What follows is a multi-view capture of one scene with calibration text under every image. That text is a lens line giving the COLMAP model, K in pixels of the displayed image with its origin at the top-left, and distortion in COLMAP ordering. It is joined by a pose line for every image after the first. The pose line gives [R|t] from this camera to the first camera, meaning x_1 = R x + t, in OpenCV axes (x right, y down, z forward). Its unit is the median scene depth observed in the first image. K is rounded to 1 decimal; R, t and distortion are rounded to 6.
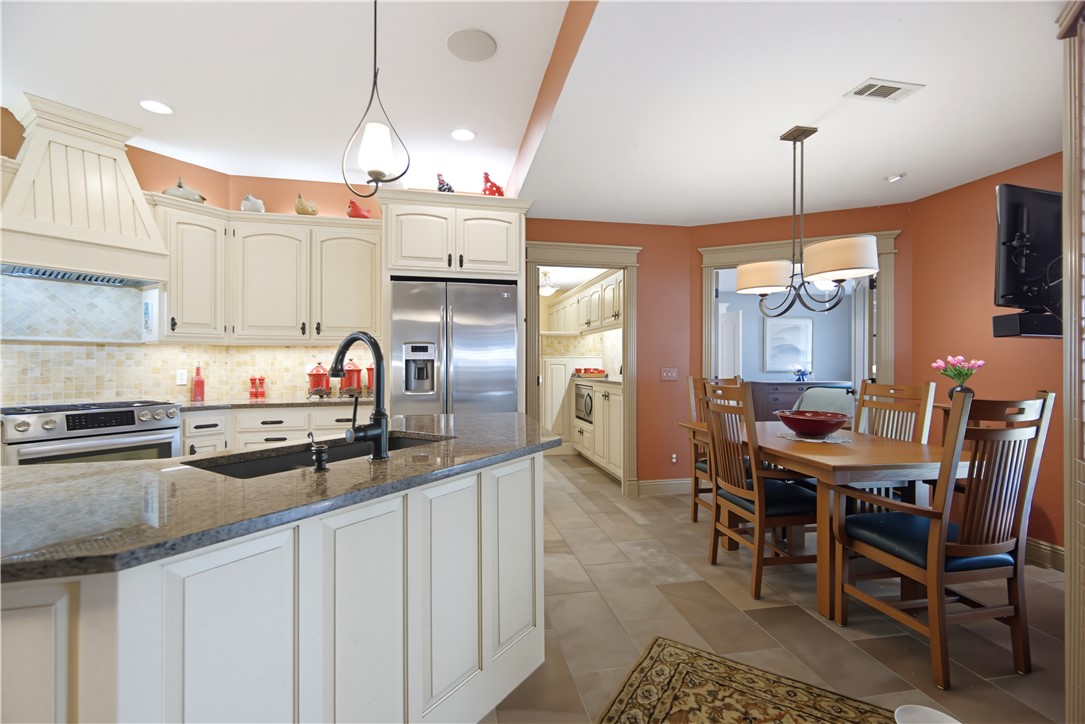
lens RADIAL K [[481.0, 0, 540.3], [0, 481.0, 360.1], [0, 0, 1]] dist [0.015539, -0.006529]
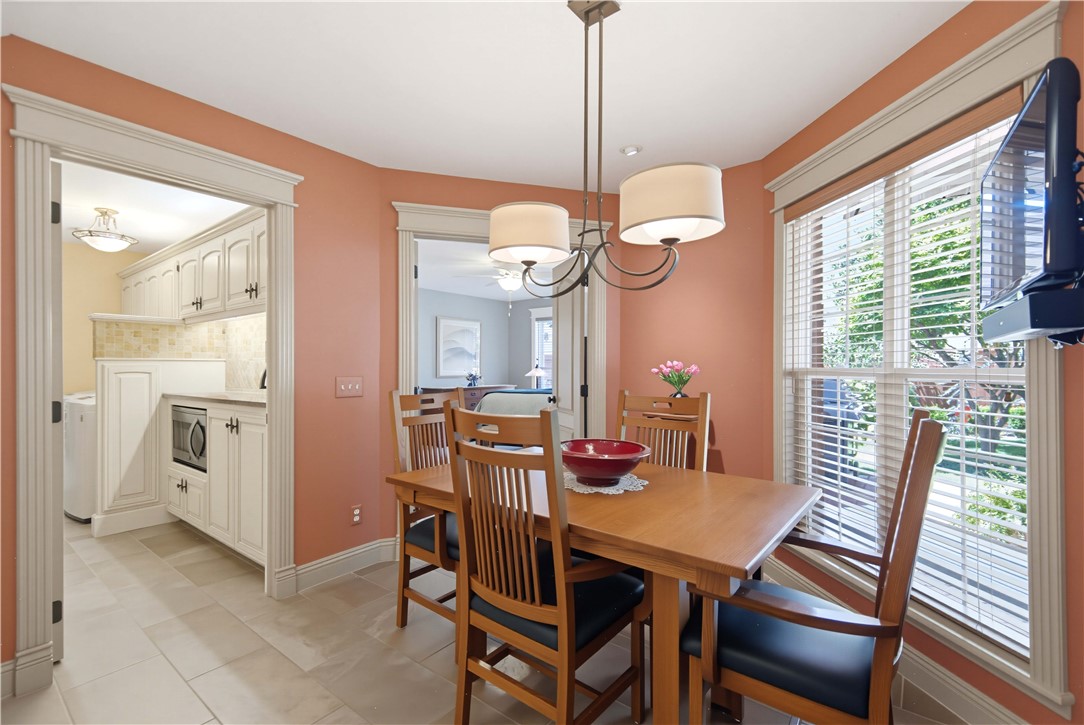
lens RADIAL K [[480.6, 0, 539.7], [0, 480.6, 363.7], [0, 0, 1]] dist [0.015539, -0.006529]
pose [[0.762165, -0.000621, 0.647383, 0.039865], [0.000734, 1.000000, 0.000096, -0.001644], [-0.647383, 0.000402, 0.762165, 0.309457]]
